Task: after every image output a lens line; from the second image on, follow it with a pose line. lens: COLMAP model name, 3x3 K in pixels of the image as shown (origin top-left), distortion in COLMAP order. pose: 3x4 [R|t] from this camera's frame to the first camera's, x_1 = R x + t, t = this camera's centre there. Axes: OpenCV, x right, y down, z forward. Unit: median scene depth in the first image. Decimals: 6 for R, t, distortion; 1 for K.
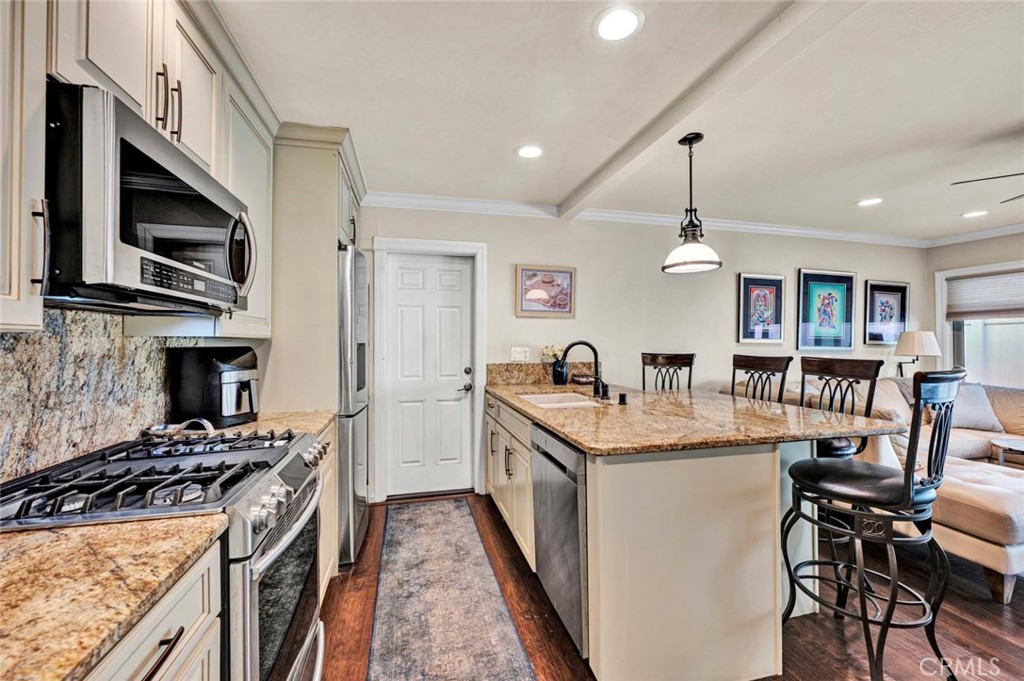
lens RADIAL K [[414.0, 0, 527.5], [0, 414.0, 336.2], [0, 0, 1]] dist [0.006188, -0.000376]
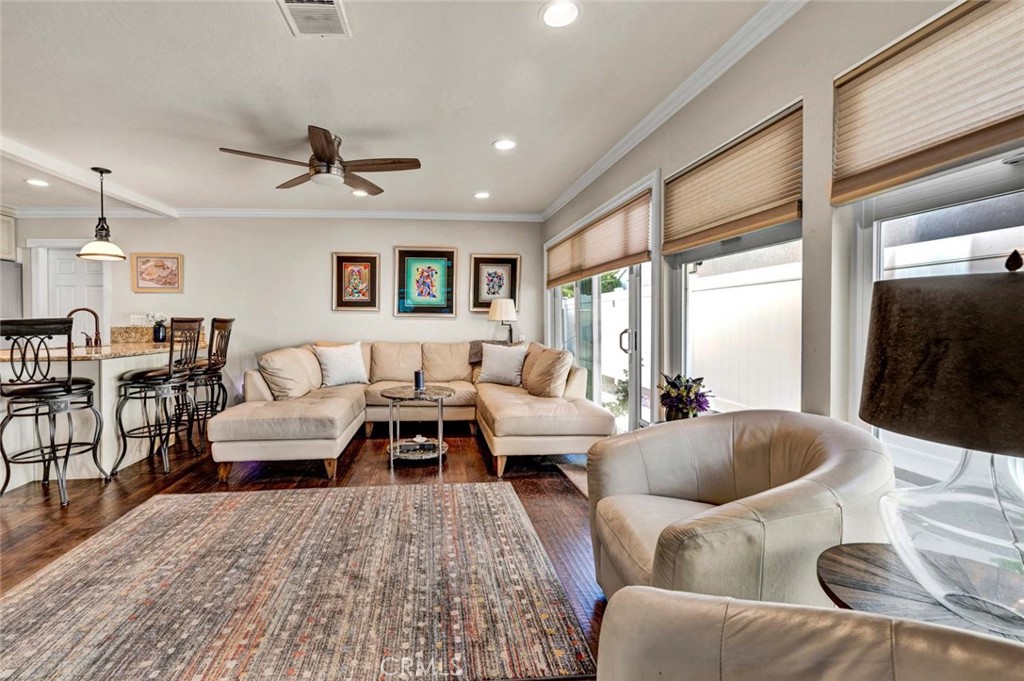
lens RADIAL K [[425.9, 0, 483.2], [0, 425.9, 321.9], [0, 0, 1]] dist [-0.007669, -0.000823]
pose [[0.986300, -0.004831, -0.164892, 1.265744], [0.009047, 0.999651, 0.024827, 0.024454], [0.164715, -0.025979, 0.985999, -0.163107]]
